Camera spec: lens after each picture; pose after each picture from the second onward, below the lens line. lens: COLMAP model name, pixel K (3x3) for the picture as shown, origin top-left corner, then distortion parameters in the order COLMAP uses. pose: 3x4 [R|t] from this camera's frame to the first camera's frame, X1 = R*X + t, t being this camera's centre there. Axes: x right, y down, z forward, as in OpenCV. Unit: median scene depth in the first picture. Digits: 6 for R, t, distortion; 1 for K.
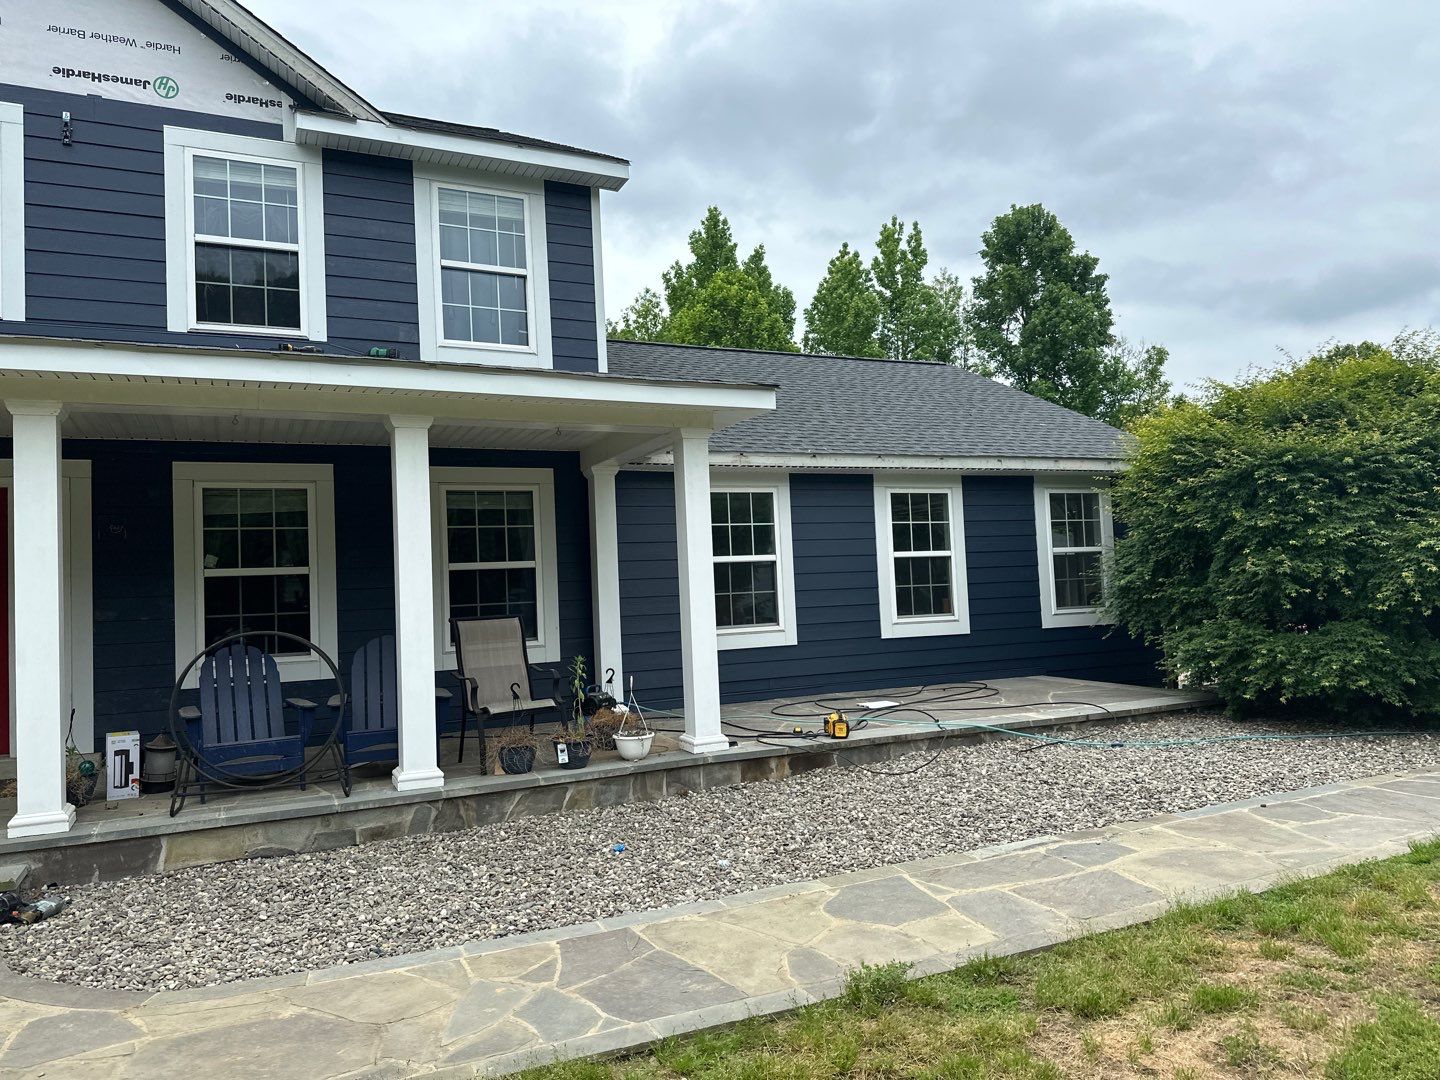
lens RADIAL K [[1009.7, 0, 726.8], [0, 1009.7, 541.4], [0, 0, 1]] dist [0.075591, -0.105483]
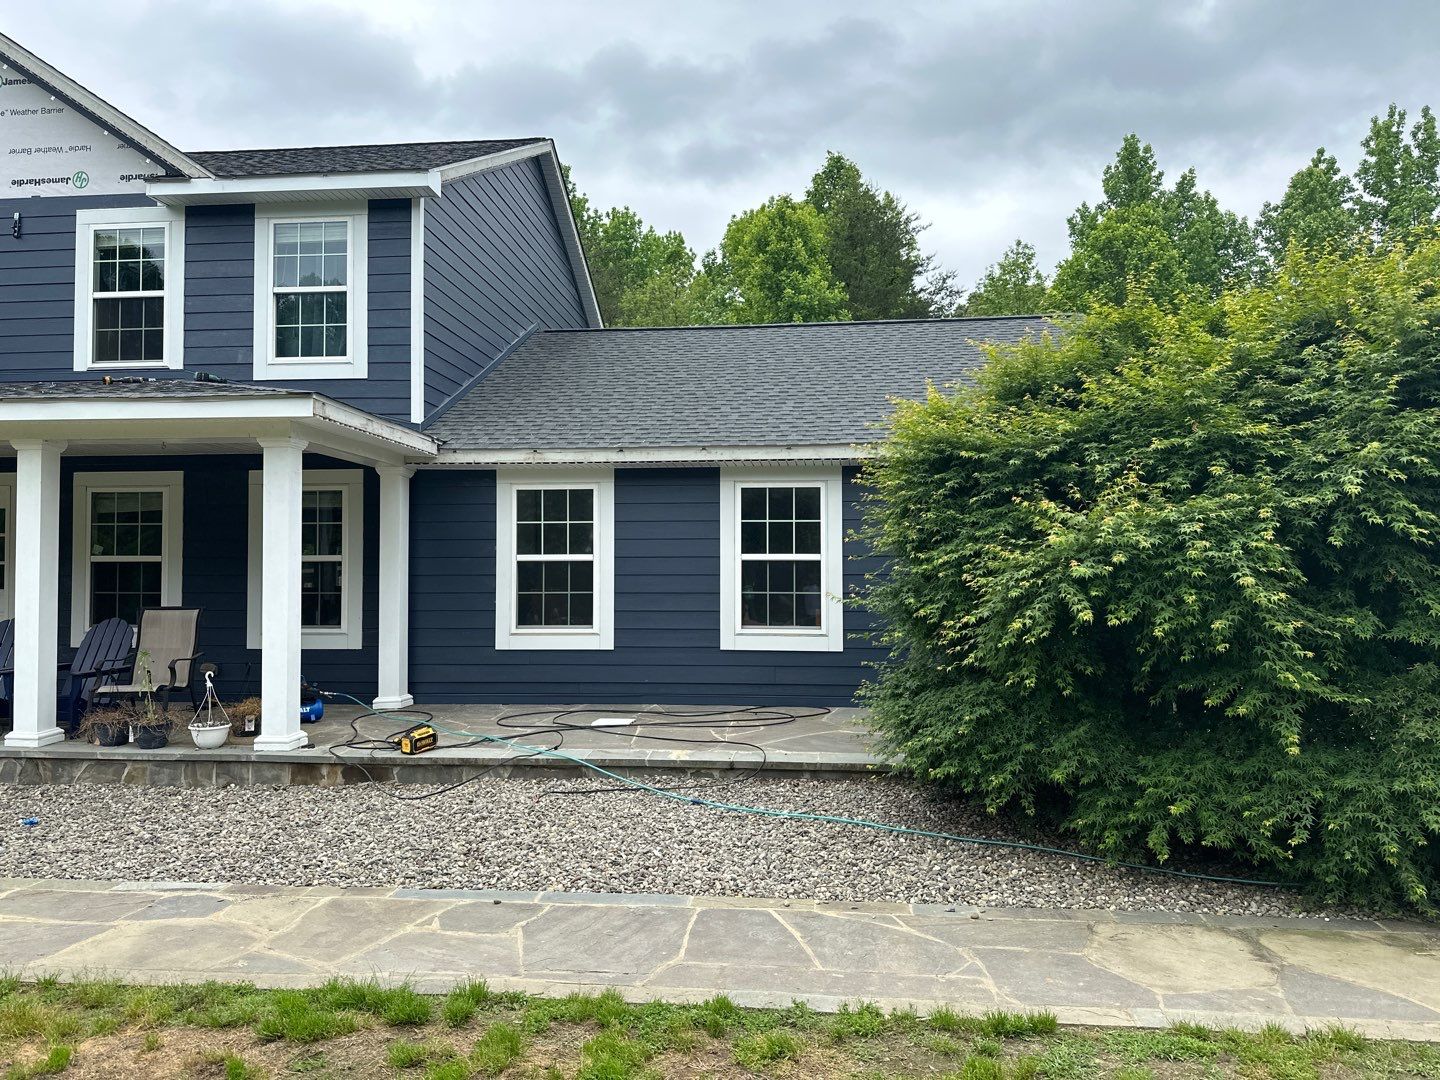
lens RADIAL K [[1036.6, 0, 863.8], [0, 1036.6, 539.7], [0, 0, 1]] dist [0.037497, -0.050915]
pose [[0.861441, 0.030148, -0.506962, 0.854173], [-0.009562, 0.999022, 0.043162, -0.050776], [0.507768, -0.032334, 0.860887, 0.315155]]
